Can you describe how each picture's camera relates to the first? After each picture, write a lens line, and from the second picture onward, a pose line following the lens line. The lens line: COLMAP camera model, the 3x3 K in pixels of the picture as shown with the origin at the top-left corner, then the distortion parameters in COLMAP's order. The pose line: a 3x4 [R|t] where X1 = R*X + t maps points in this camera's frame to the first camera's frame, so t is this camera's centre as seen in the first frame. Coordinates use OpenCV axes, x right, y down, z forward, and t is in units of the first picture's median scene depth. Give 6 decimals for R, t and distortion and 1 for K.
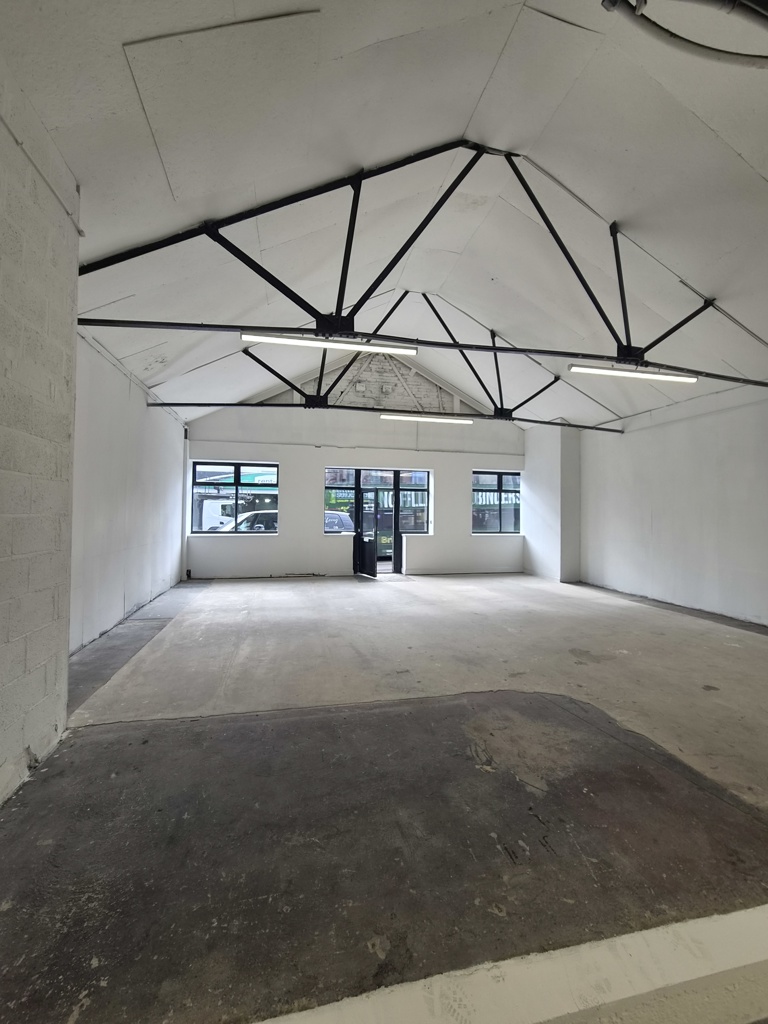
lens RADIAL K [[421.8, 0, 387.2], [0, 421.8, 504.2], [0, 0, 1]] dist [-0.001834, 0.001801]
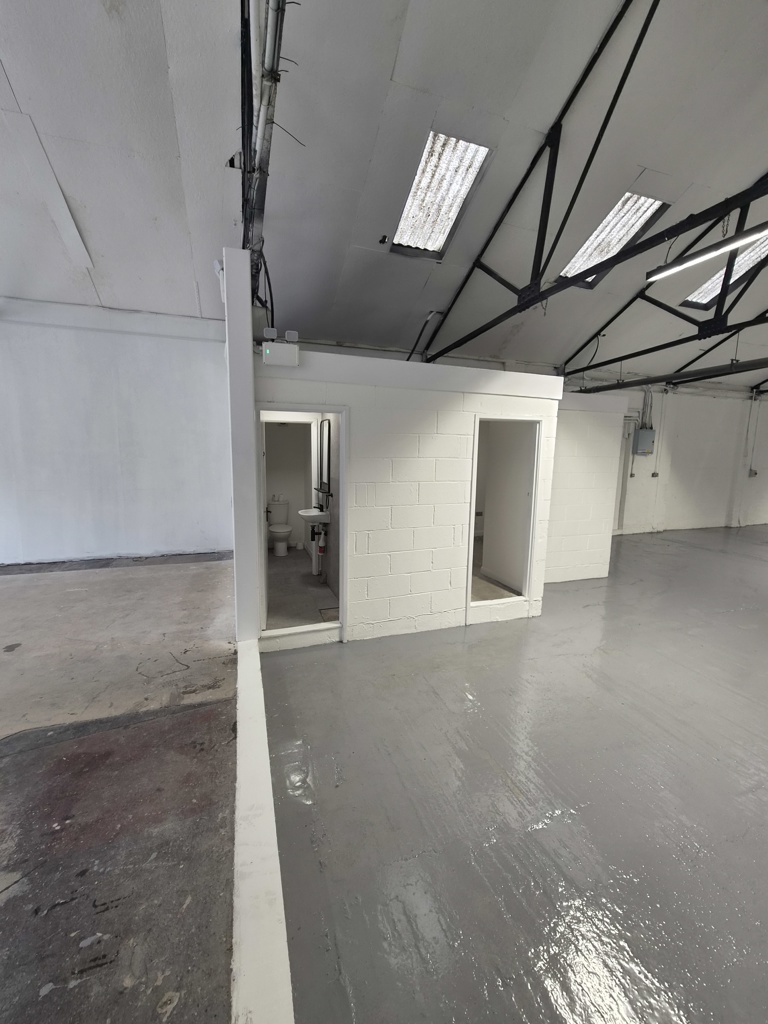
lens RADIAL K [[421.8, 0, 382.5], [0, 421.8, 512.3], [0, 0, 1]] dist [-0.001834, 0.001801]
pose [[-0.116261, -0.163513, 0.979667, -0.212911], [-0.039418, 0.986338, 0.159948, -0.037404], [-0.992436, -0.020020, -0.121117, 0.388740]]
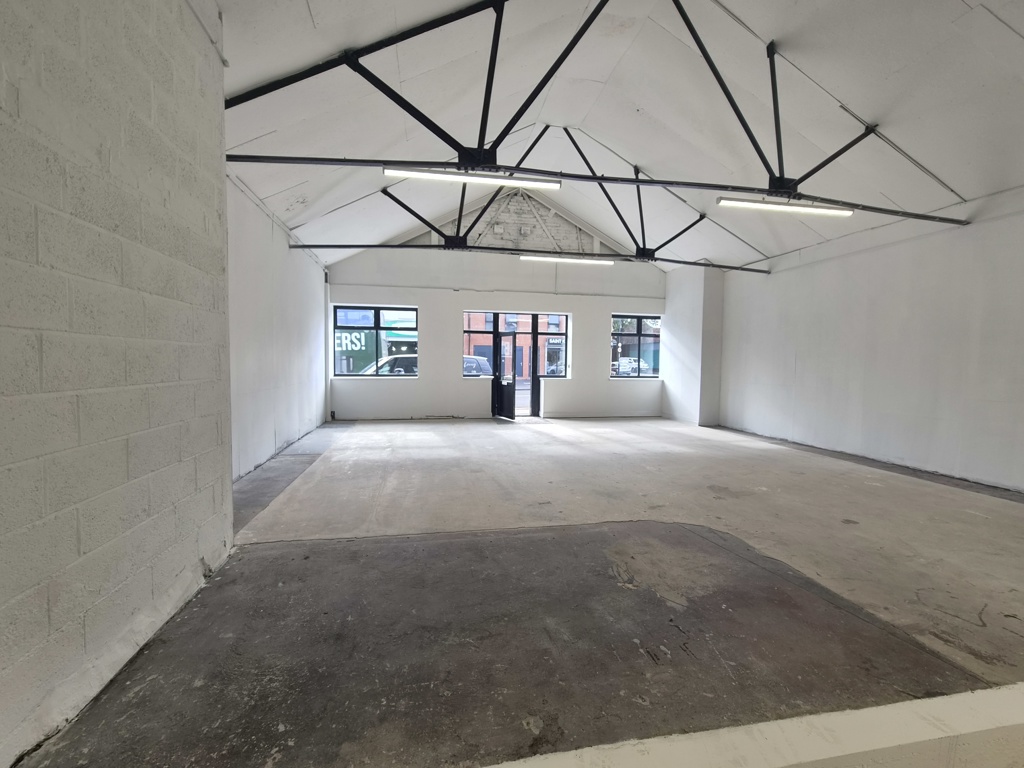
lens RADIAL K [[421.8, 0, 507.1], [0, 421.8, 381.8], [0, 0, 1]] dist [-0.001834, 0.001801]
pose [[0.999351, 0.003911, -0.035804, -0.025286], [-0.001464, 0.997676, 0.068121, 0.040093], [0.035987, -0.068024, 0.997034, -0.019102]]
